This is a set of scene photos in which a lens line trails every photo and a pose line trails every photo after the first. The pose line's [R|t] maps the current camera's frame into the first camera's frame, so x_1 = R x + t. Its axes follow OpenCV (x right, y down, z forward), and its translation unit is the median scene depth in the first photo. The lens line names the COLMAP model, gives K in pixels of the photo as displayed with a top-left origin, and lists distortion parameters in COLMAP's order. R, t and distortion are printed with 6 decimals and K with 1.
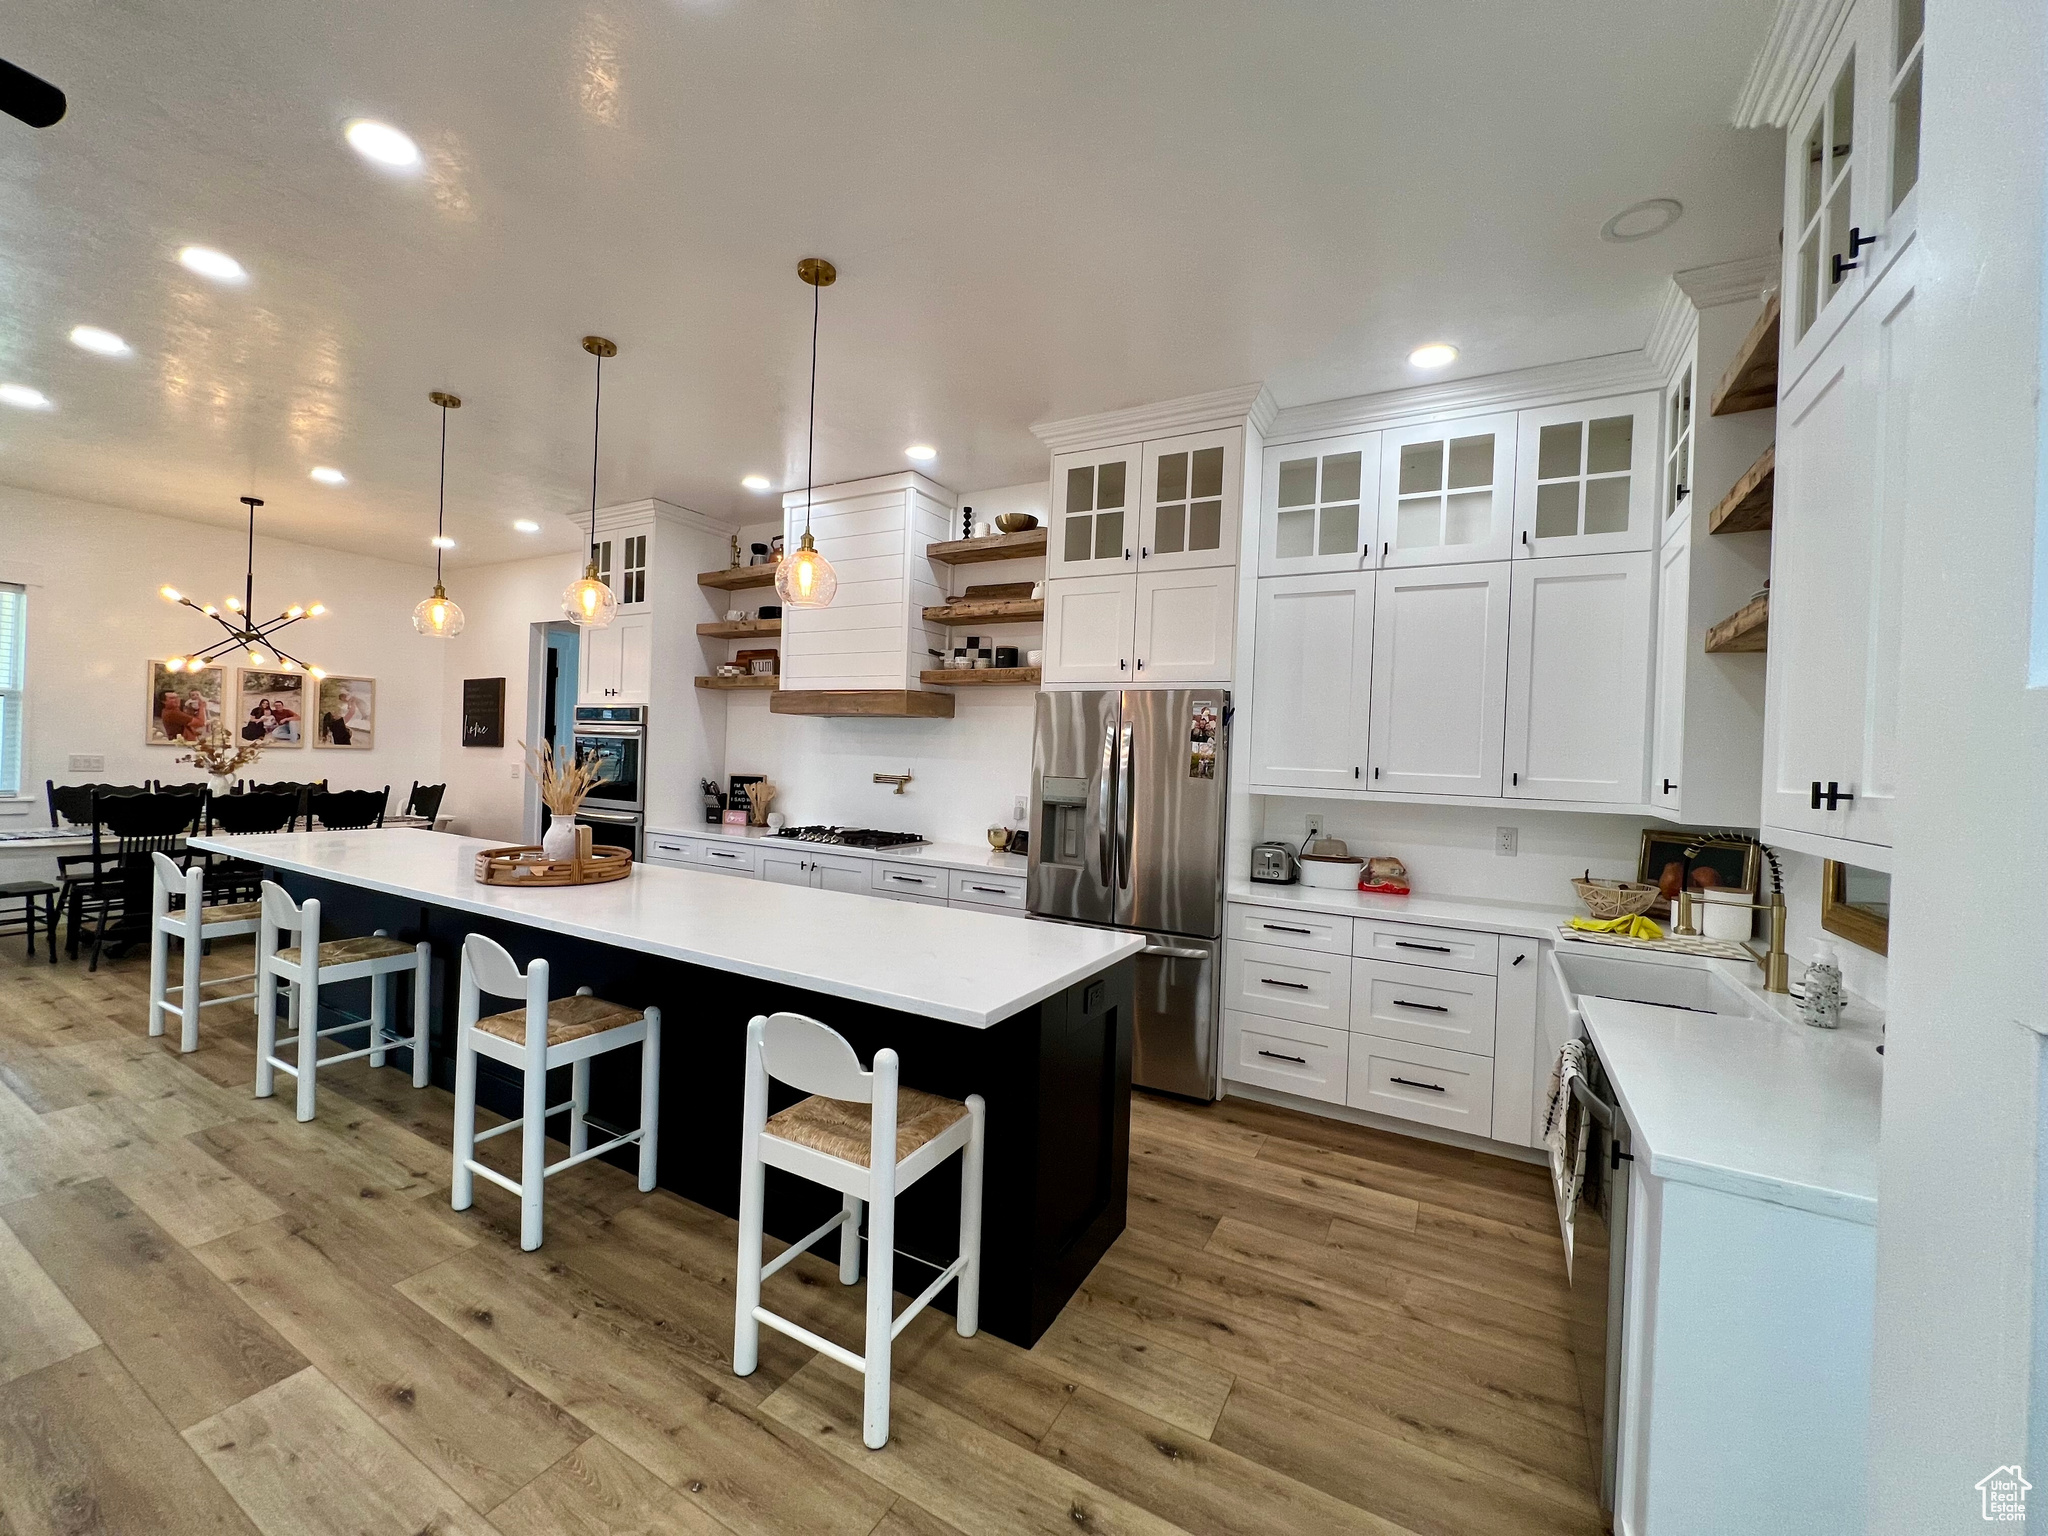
lens RADIAL K [[821.4, 0, 1017.4], [0, 821.4, 761.0], [0, 0, 1]] dist [-0.000475, 0.000247]
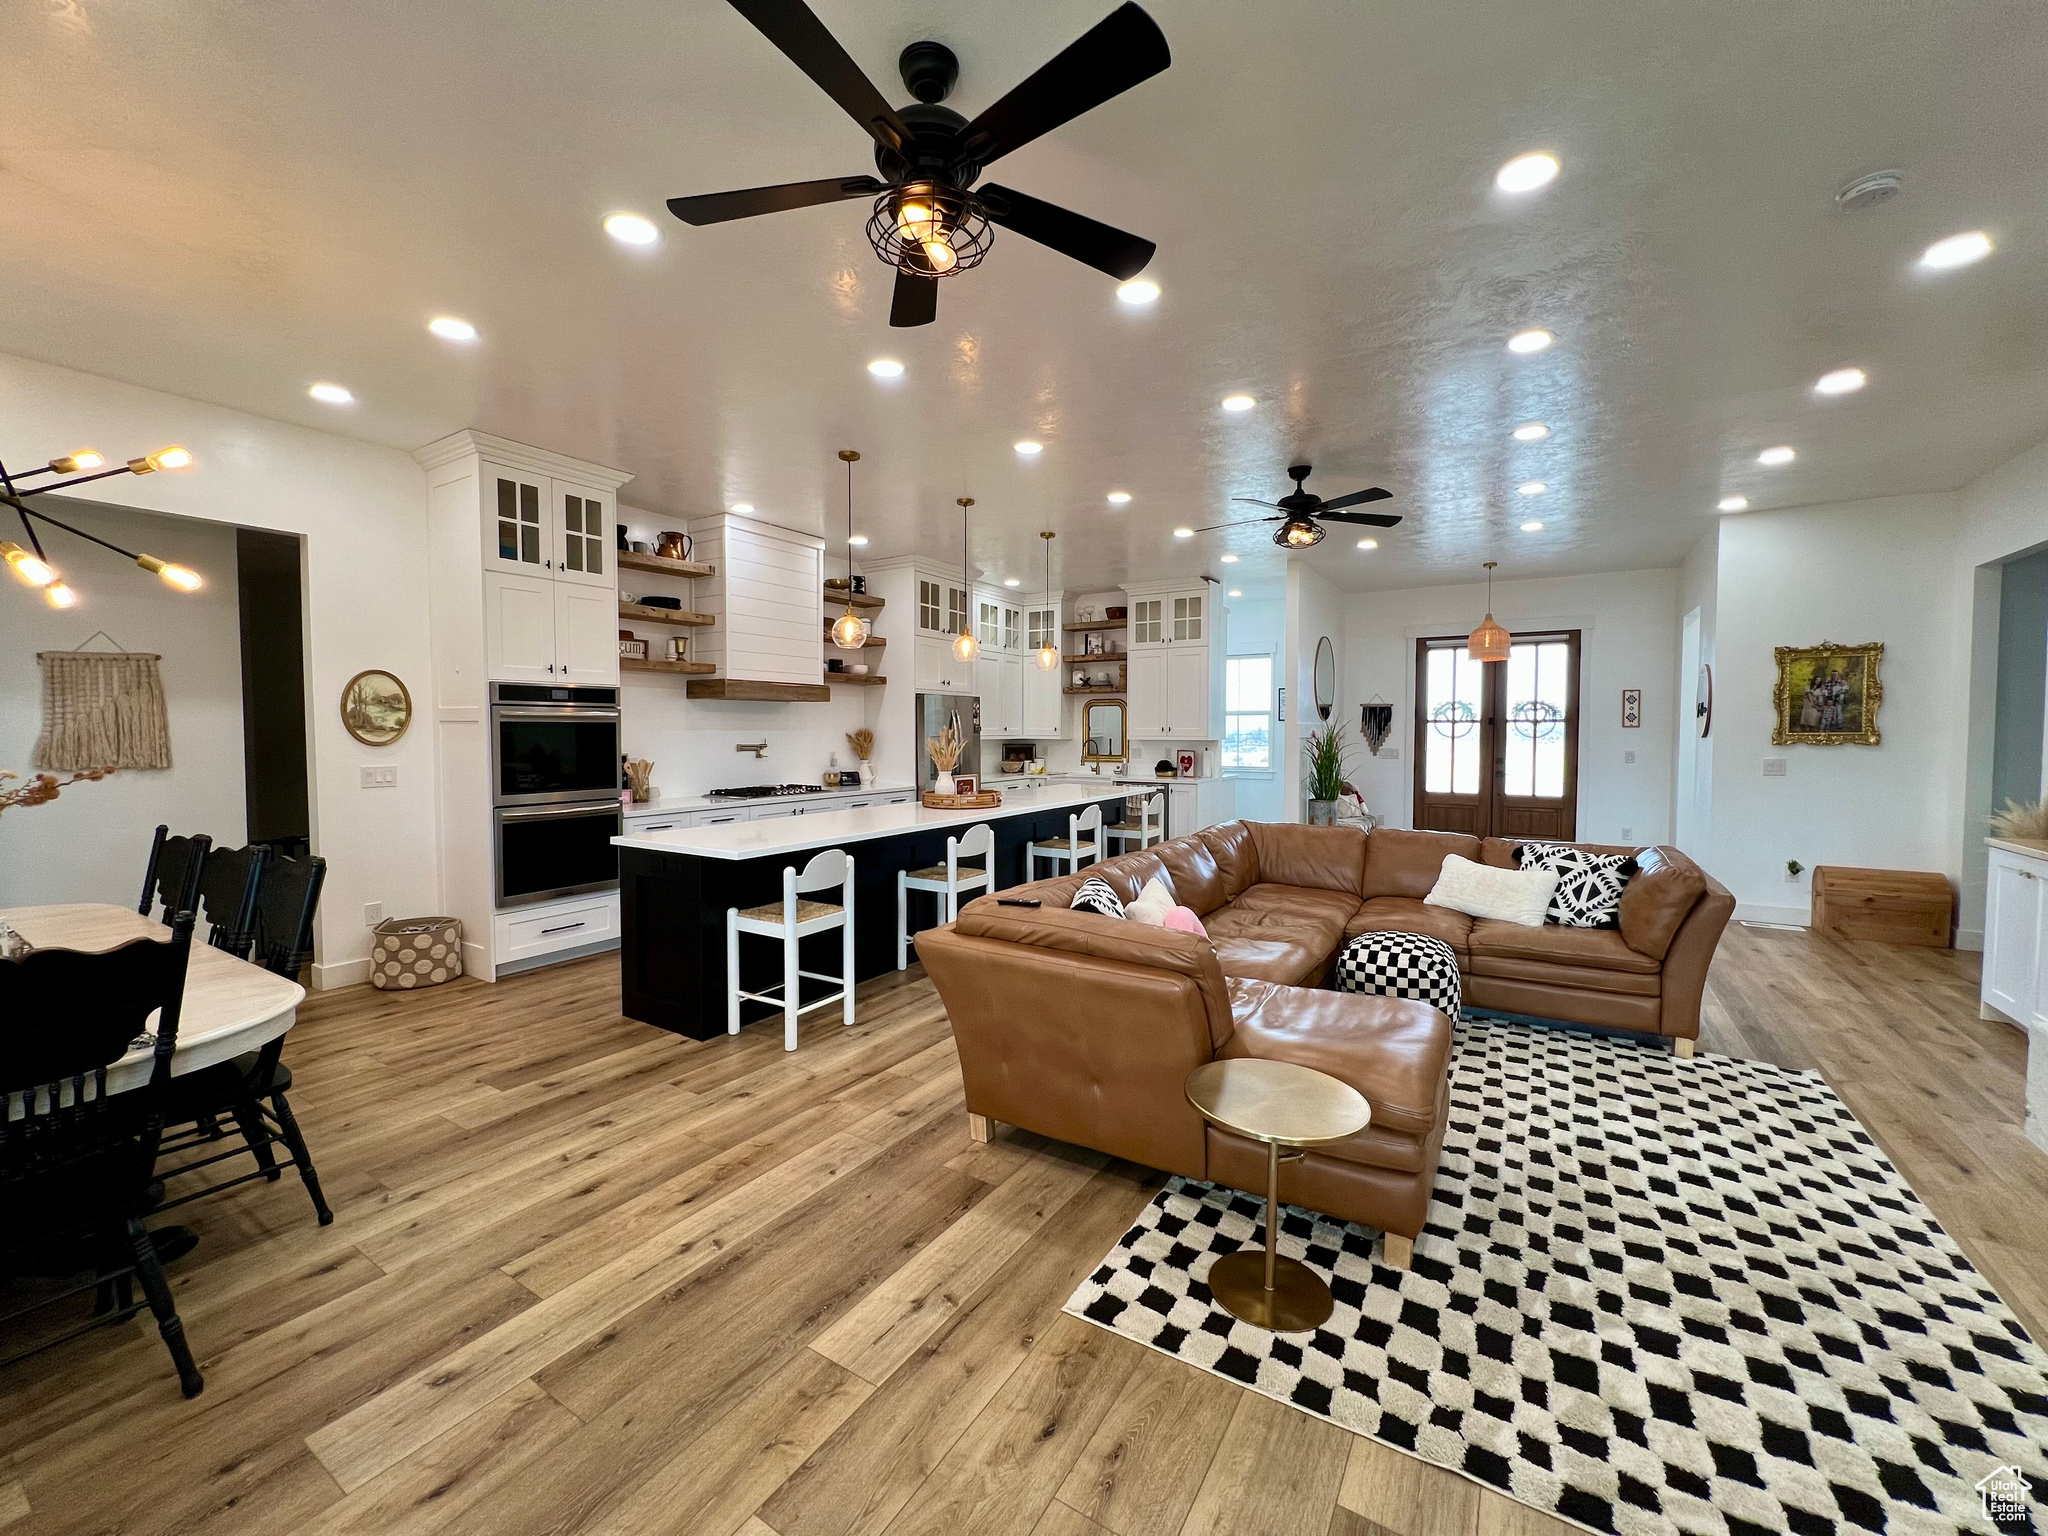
lens RADIAL K [[819.3, 0, 1018.6], [0, 819.3, 760.5], [0, 0, 1]] dist [-0.002421, 0.000665]
pose [[0.046553, -0.075462, 0.996061, -1.464060], [0.005192, 0.997147, 0.075302, -0.054512], [-0.998902, 0.001666, 0.046812, 0.515608]]
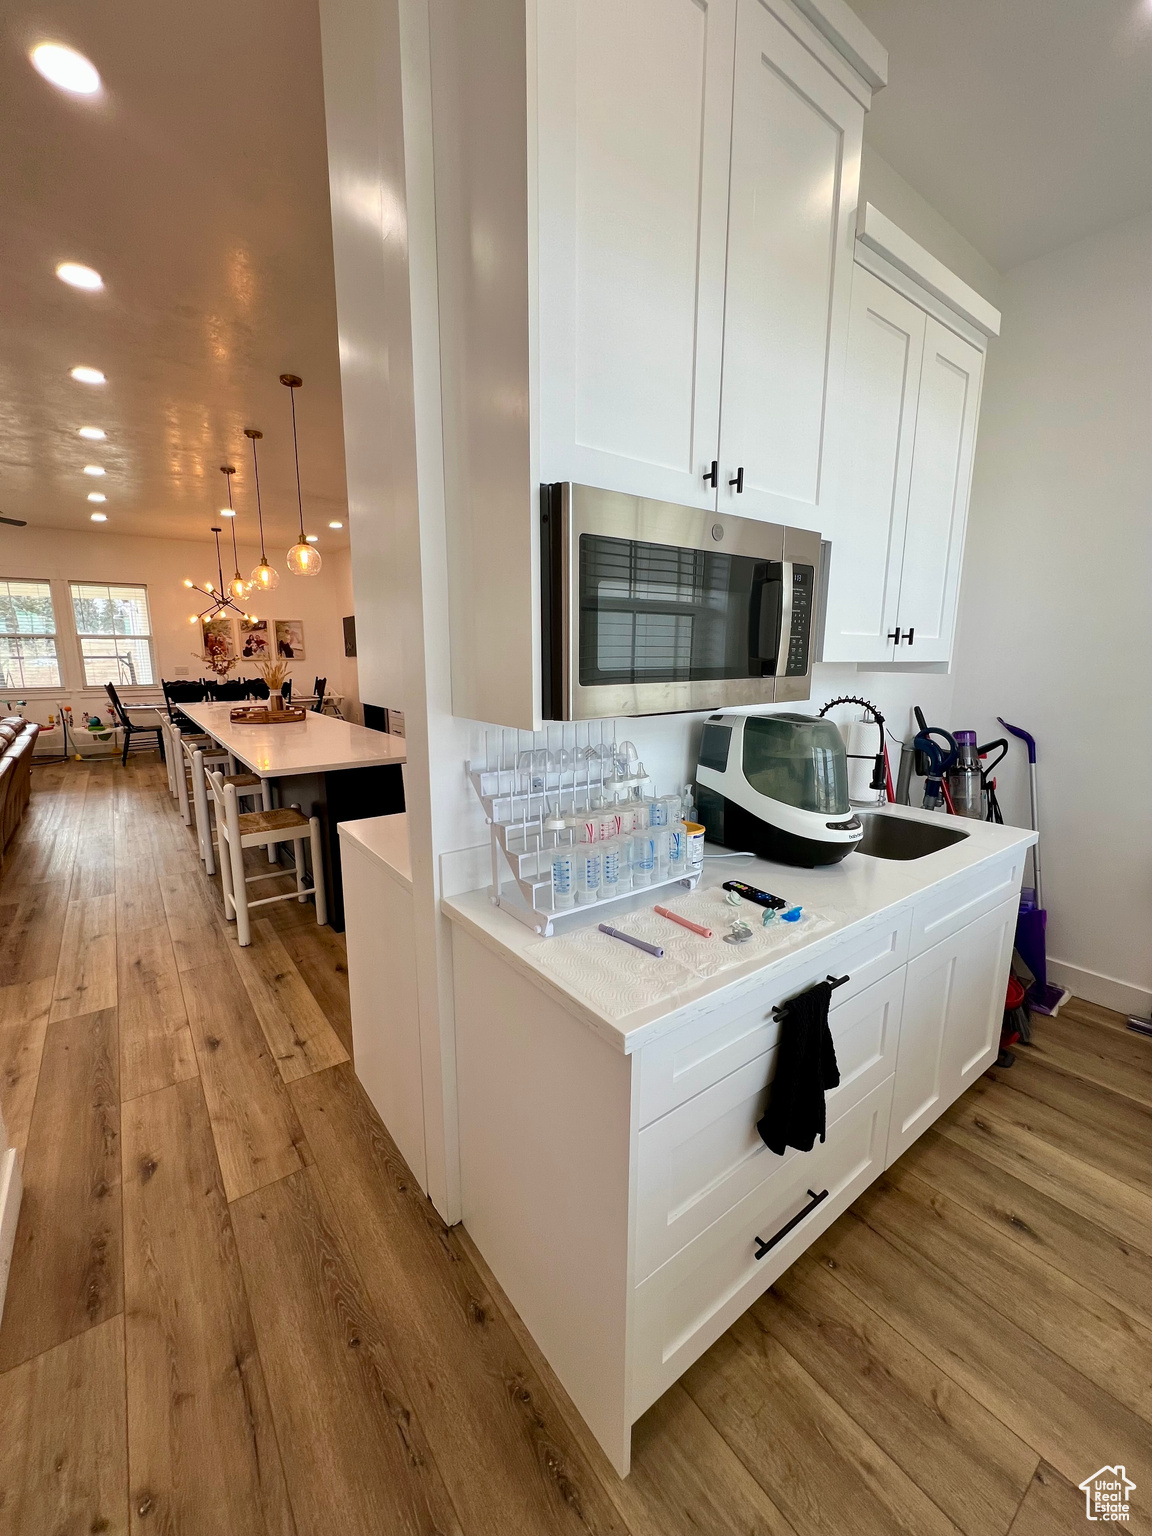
lens RADIAL K [[614.5, 0, 582.5], [0, 614.5, 763.9], [0, 0, 1]] dist [-0.002421, 0.000665]
pose [[0.919845, 0.037064, -0.390528, 0.473989], [0.029147, 0.986317, 0.162263, 0.015607], [0.391199, -0.160639, 0.906178, -0.051018]]
